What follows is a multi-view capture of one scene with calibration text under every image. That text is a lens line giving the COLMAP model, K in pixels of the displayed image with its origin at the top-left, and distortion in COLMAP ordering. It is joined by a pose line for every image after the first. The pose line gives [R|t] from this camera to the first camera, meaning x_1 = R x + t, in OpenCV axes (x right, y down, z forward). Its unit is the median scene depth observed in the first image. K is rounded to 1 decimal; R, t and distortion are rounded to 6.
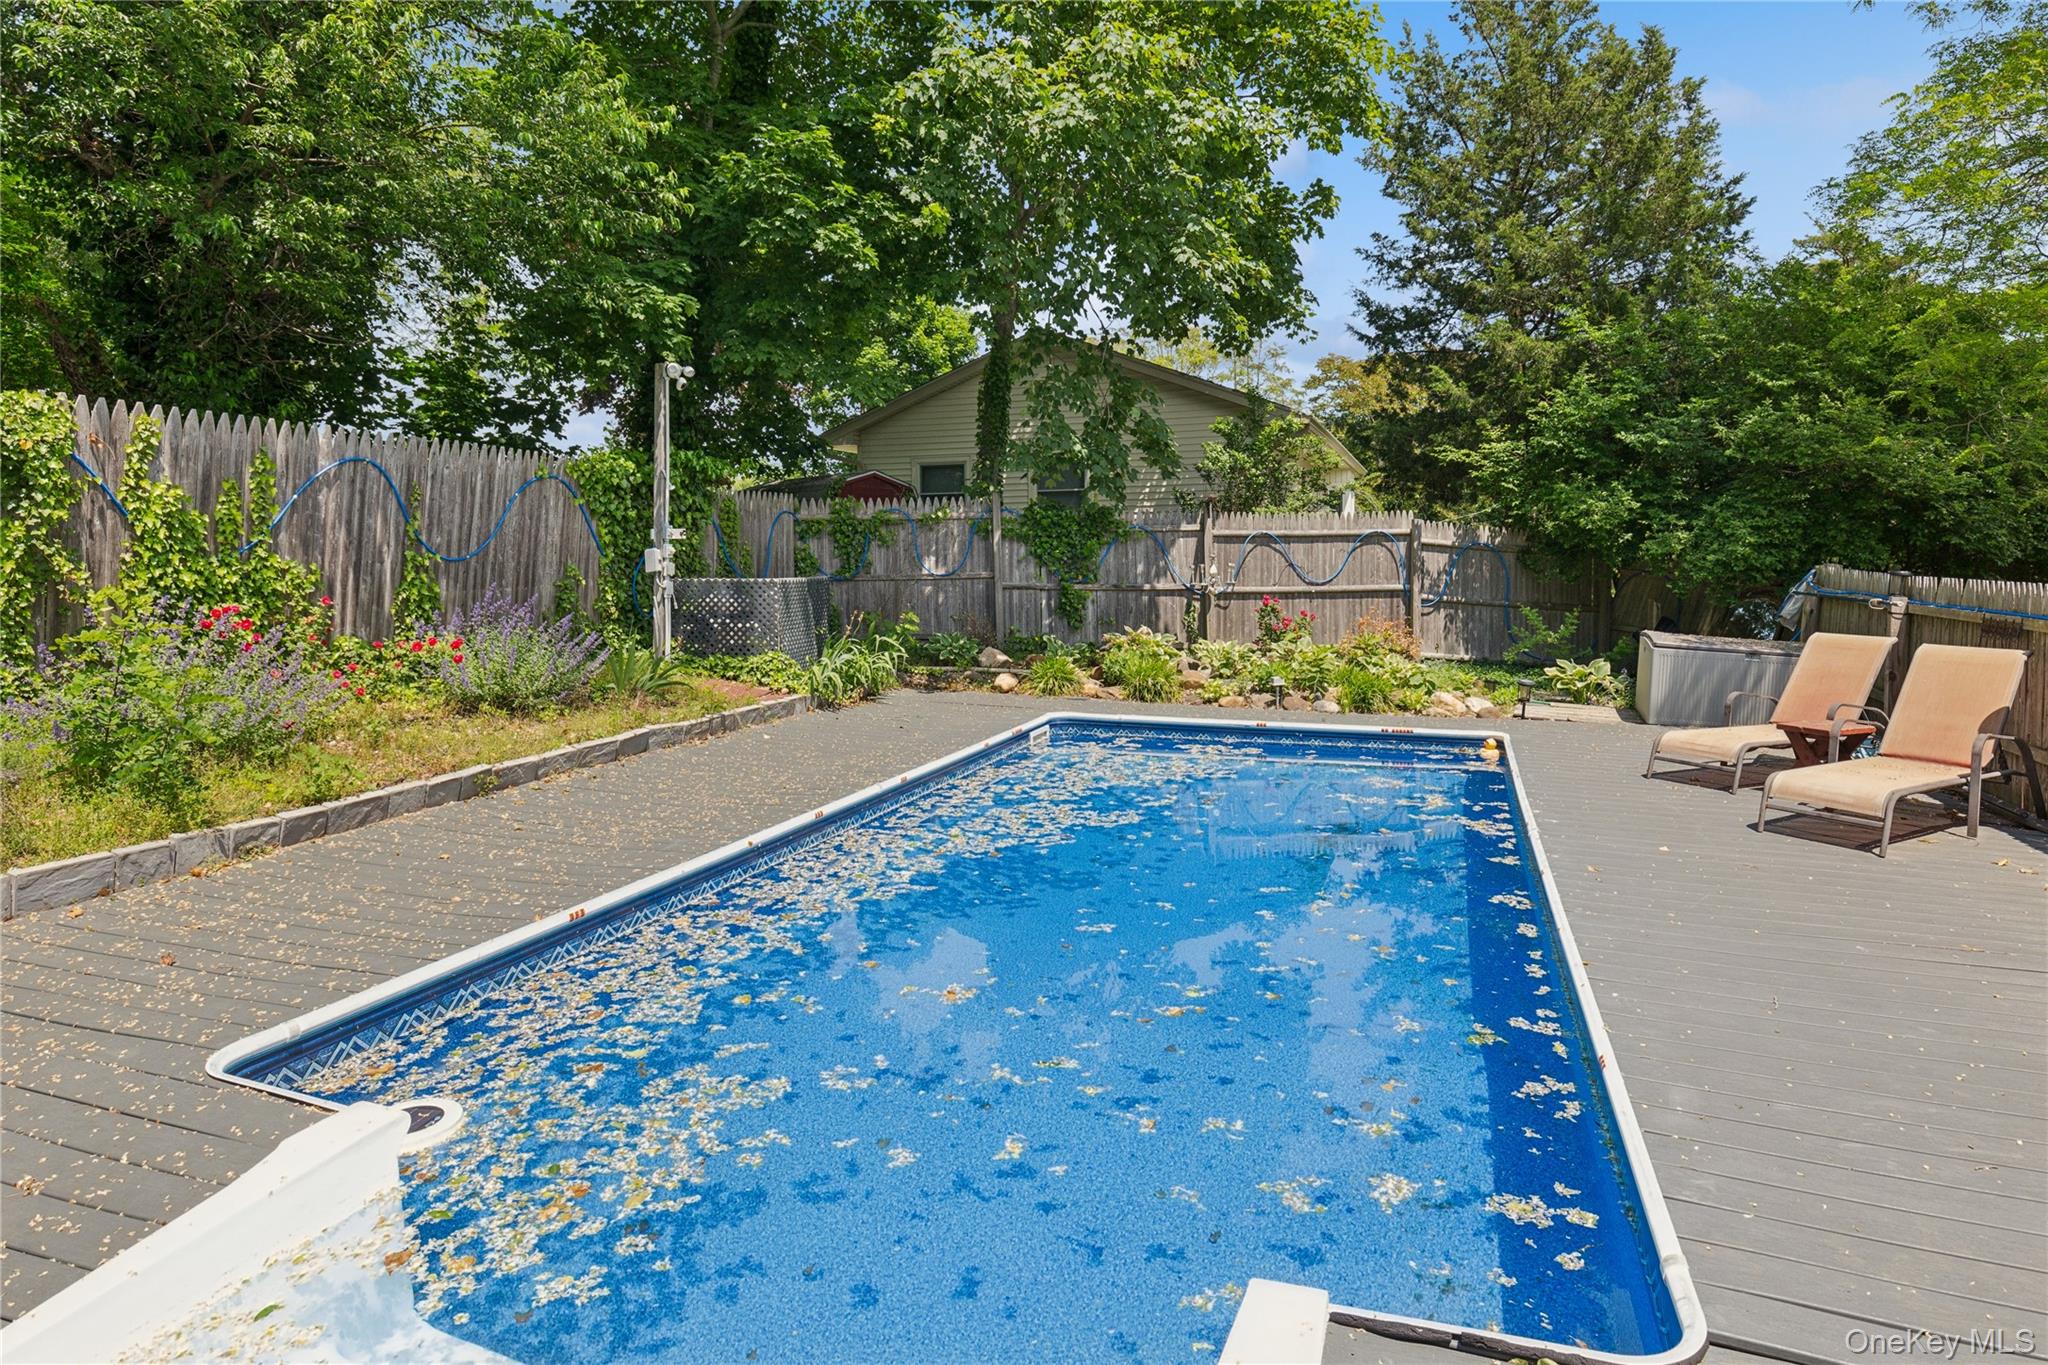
lens RADIAL K [[1175.5, 0, 1026.8], [0, 1175.5, 571.5], [0, 0, 1]] dist [0.002076, 0.000333]
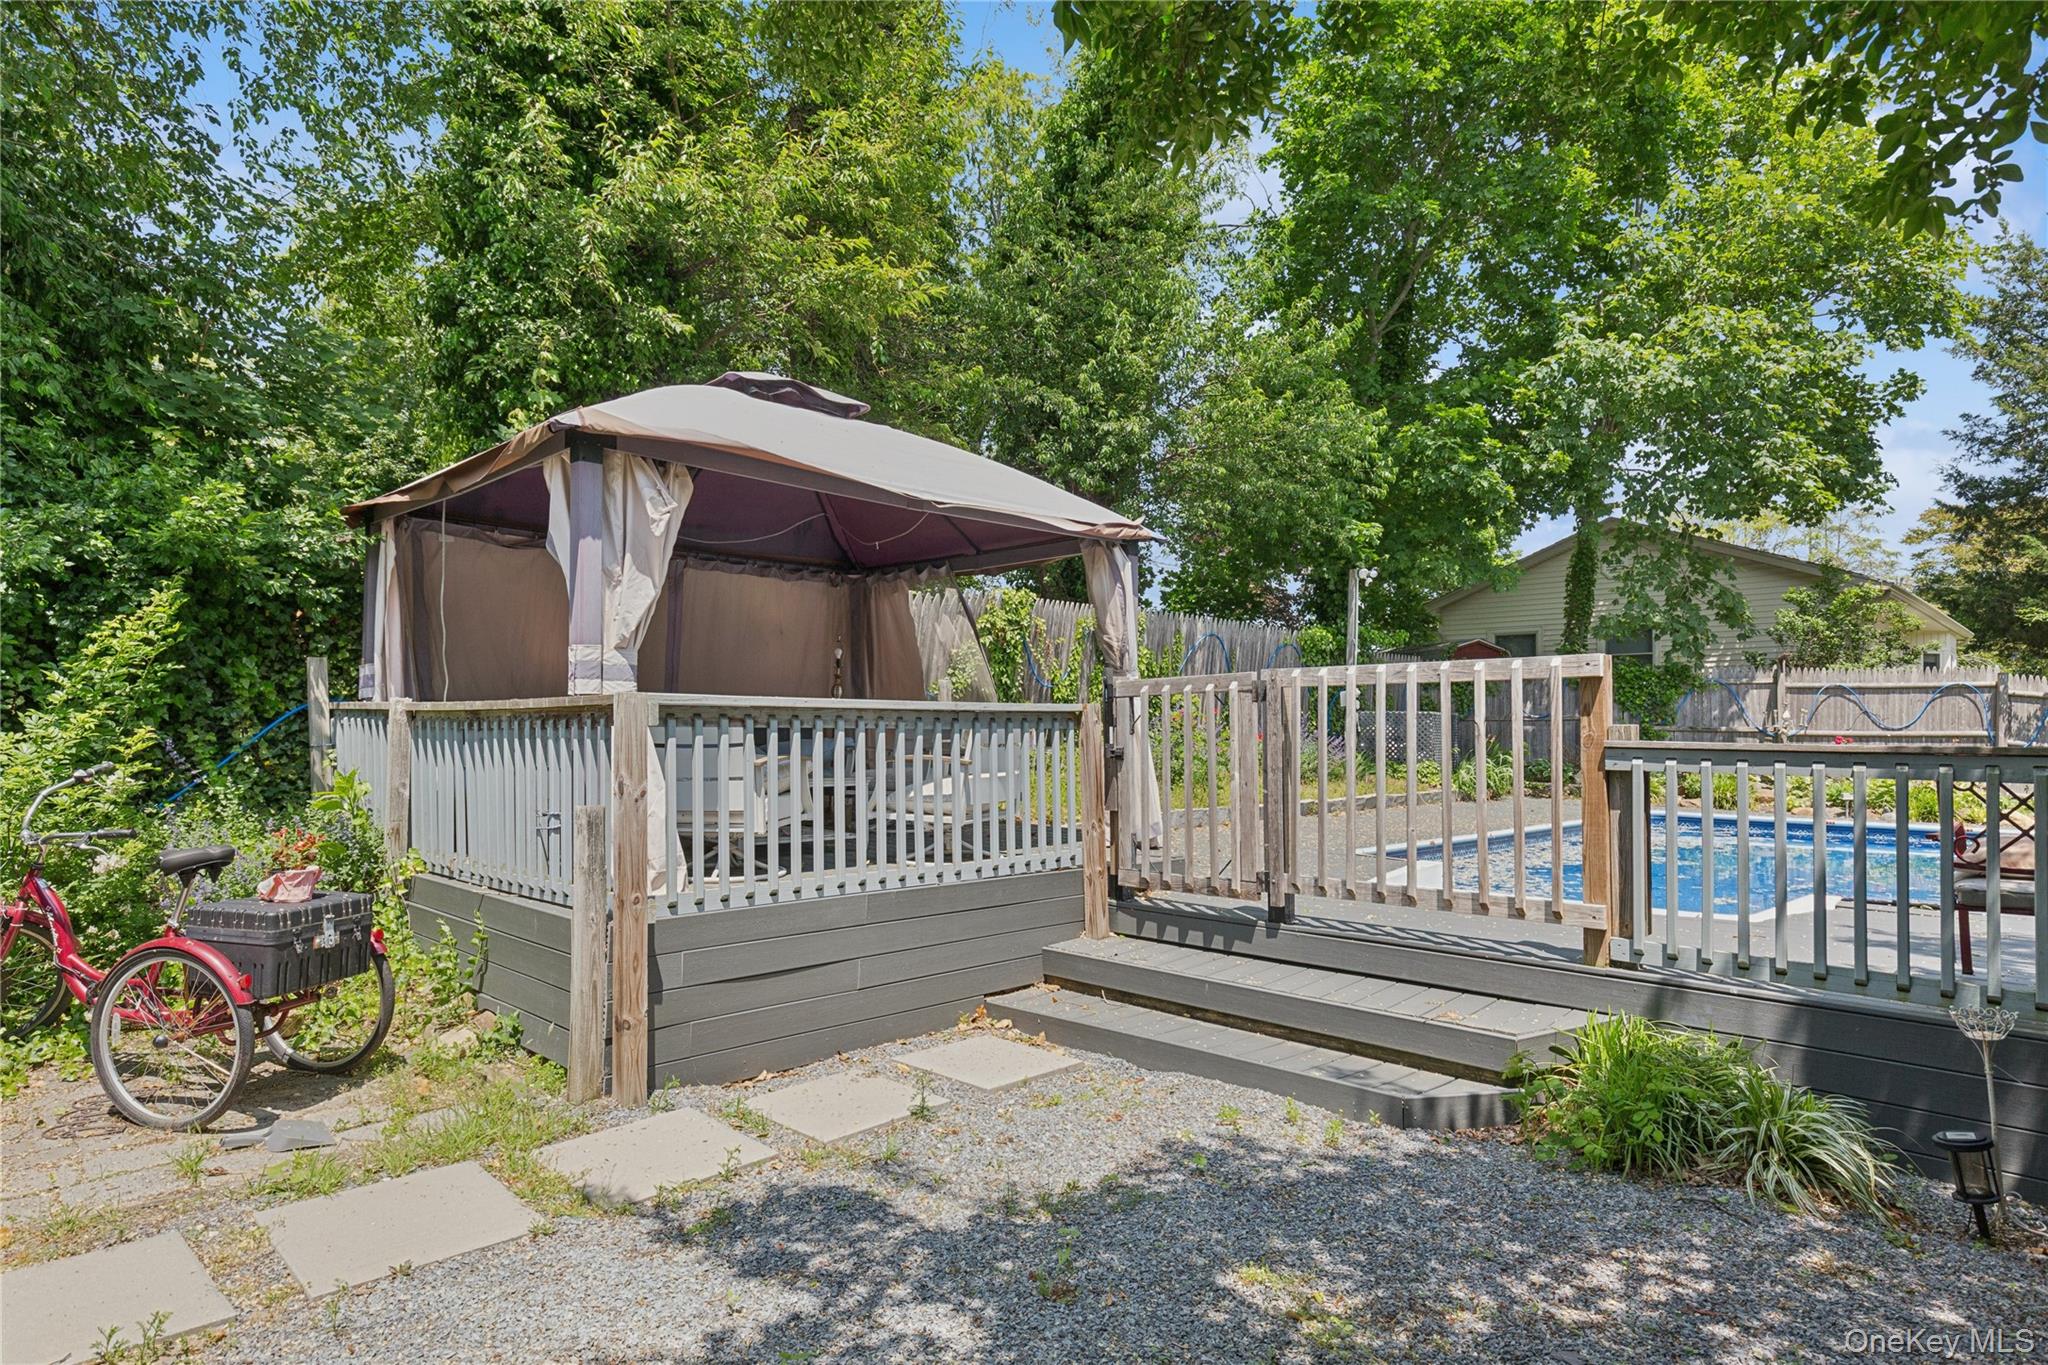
lens RADIAL K [[1120.2, 0, 1009.7], [0, 1120.2, 729.5], [0, 0, 1]] dist [-0.001864, -0.003323]
pose [[0.903714, 0.014729, -0.427883, -0.067836], [-0.020283, 0.999759, -0.008425, 0.037808], [0.427655, 0.016293, 0.903795, -0.365237]]
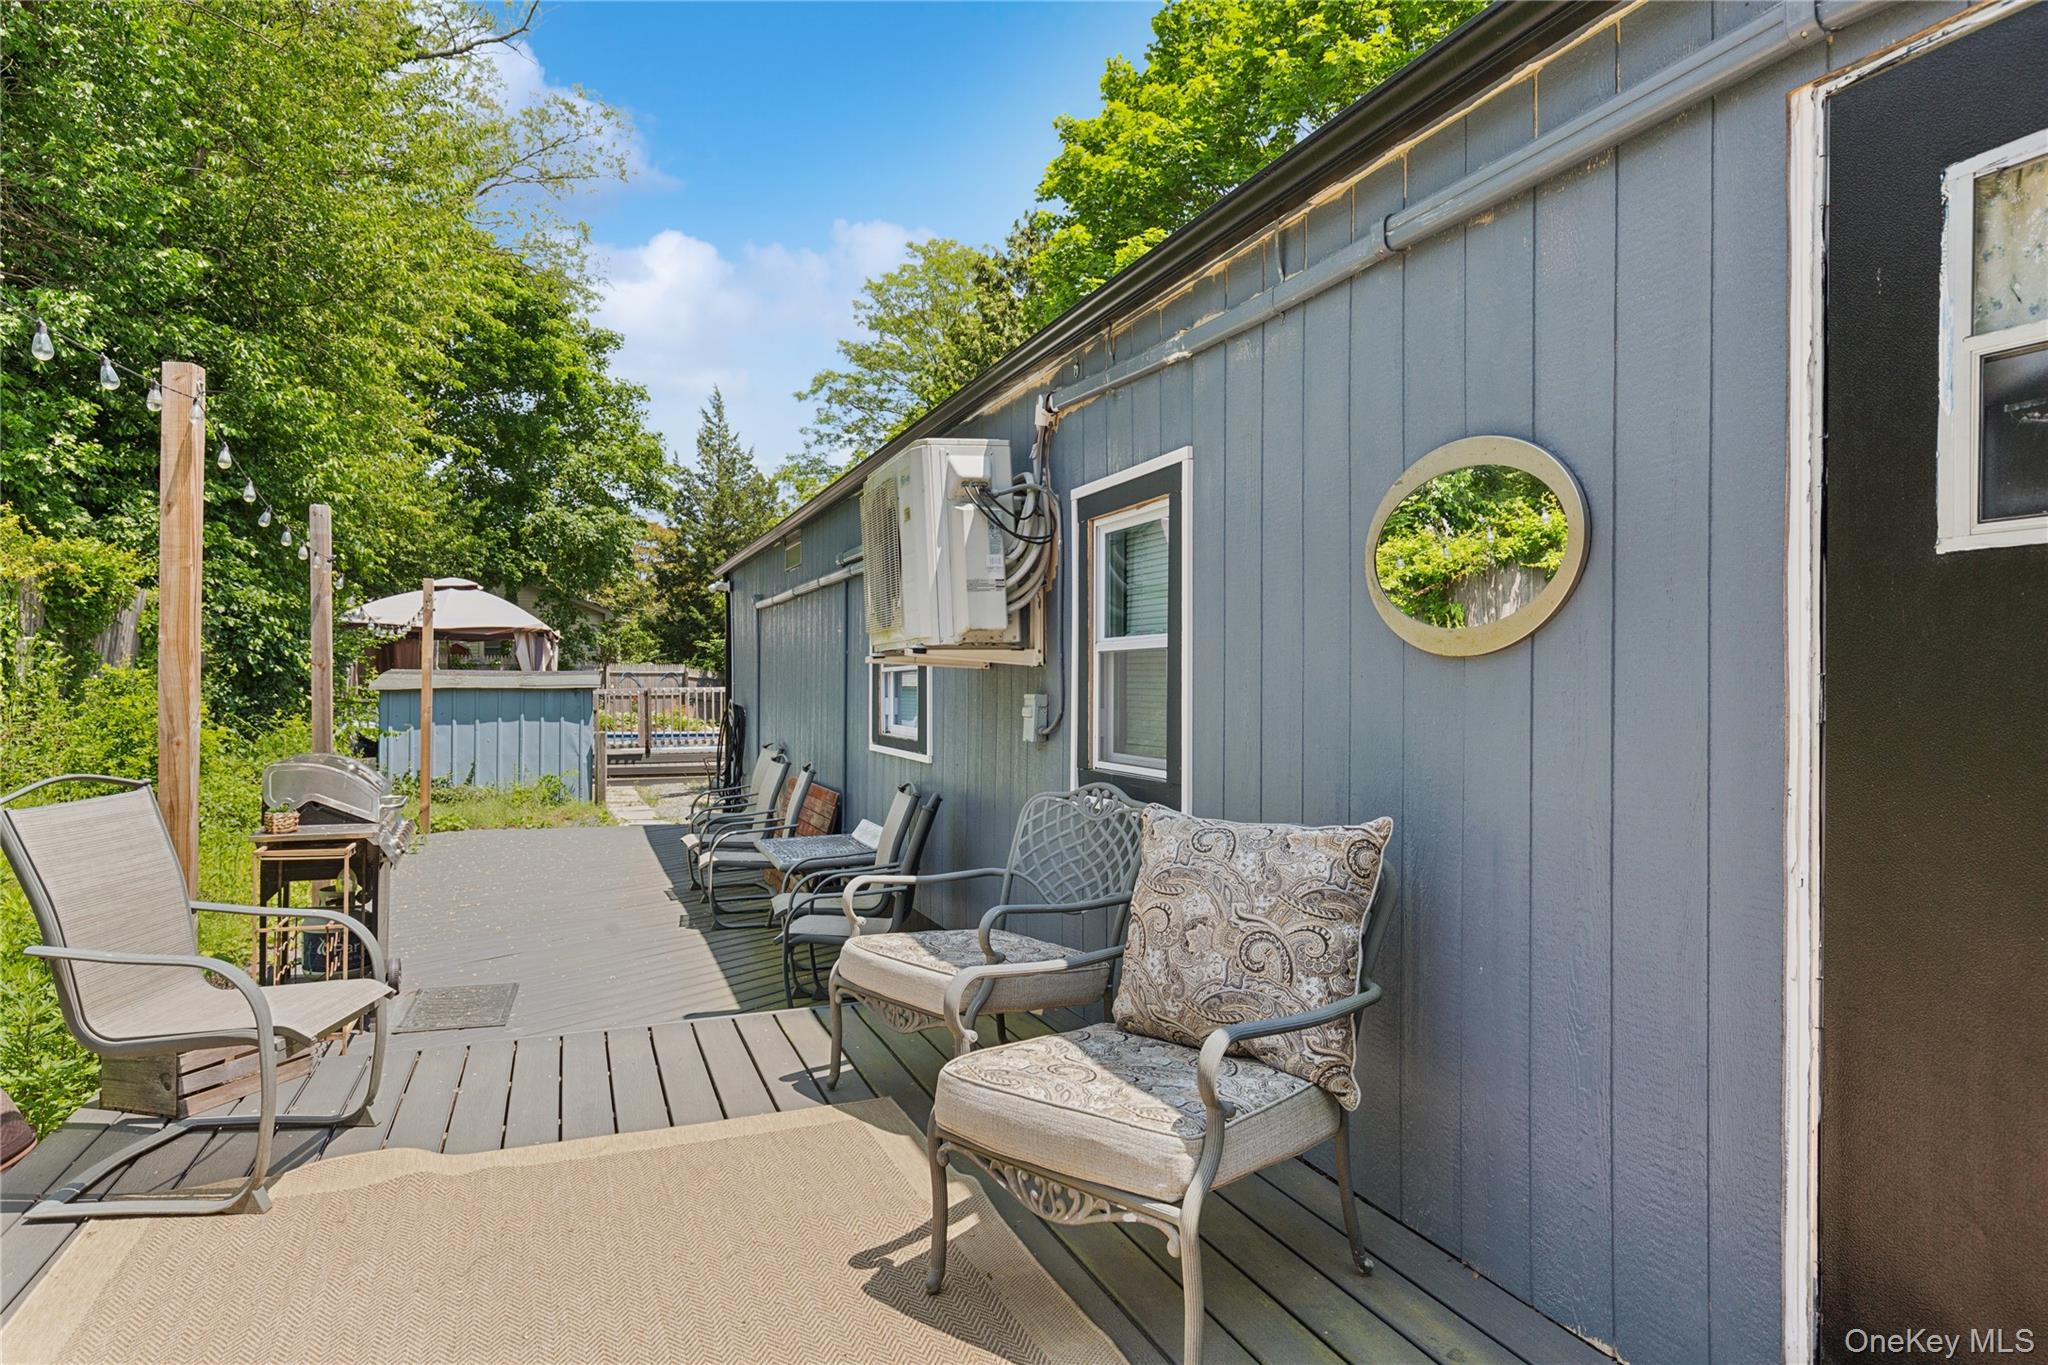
lens RADIAL K [[1282.8, 0, 1029.1], [0, 1282.8, 640.0], [0, 0, 1]] dist [-0.000326, 0.027480]
pose [[0.781341, 0.031514, 0.623308, -0.808957], [-0.000869, 0.998778, -0.049408, 0.031759], [-0.624104, 0.038063, 0.780414, -1.612318]]
